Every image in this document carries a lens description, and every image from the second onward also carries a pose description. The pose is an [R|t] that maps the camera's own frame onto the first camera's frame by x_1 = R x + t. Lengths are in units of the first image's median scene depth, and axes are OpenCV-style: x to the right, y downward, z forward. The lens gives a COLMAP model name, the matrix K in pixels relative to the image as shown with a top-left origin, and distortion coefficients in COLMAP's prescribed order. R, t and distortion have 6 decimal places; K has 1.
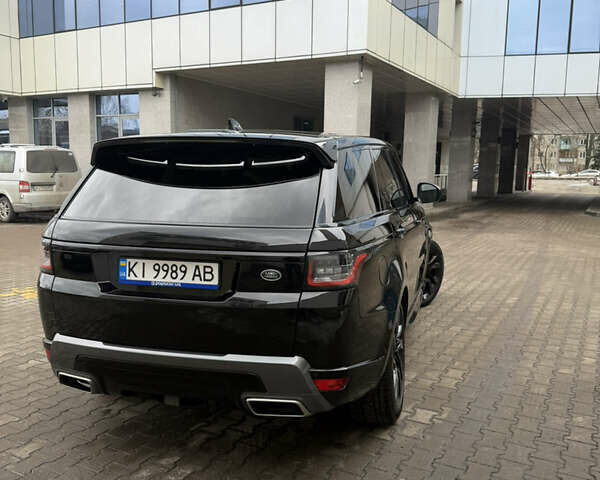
lens RADIAL K [[607.9, 0, 302.2], [0, 607.9, 239.7], [0, 0, 1]] dist [0.028523, 0.000000]
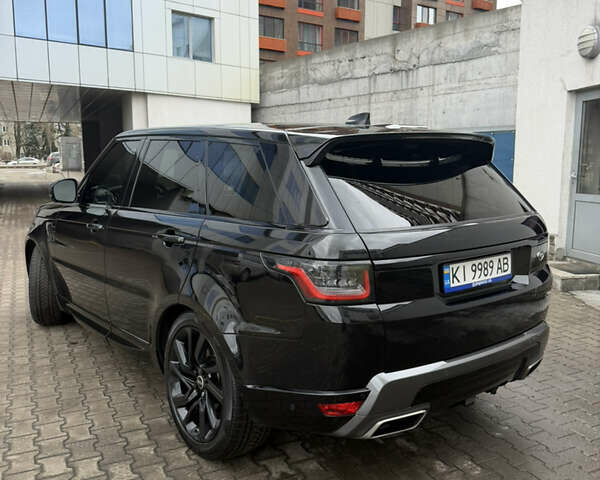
lens RADIAL K [[607.9, 0, 301.4], [0, 607.9, 242.1], [0, 0, 1]] dist [0.028523, 0.000000]
pose [[0.561989, -0.125109, 0.817628, -1.165152], [0.105131, 0.991282, 0.079420, -0.100457], [-0.820436, 0.041325, 0.570243, 0.651306]]
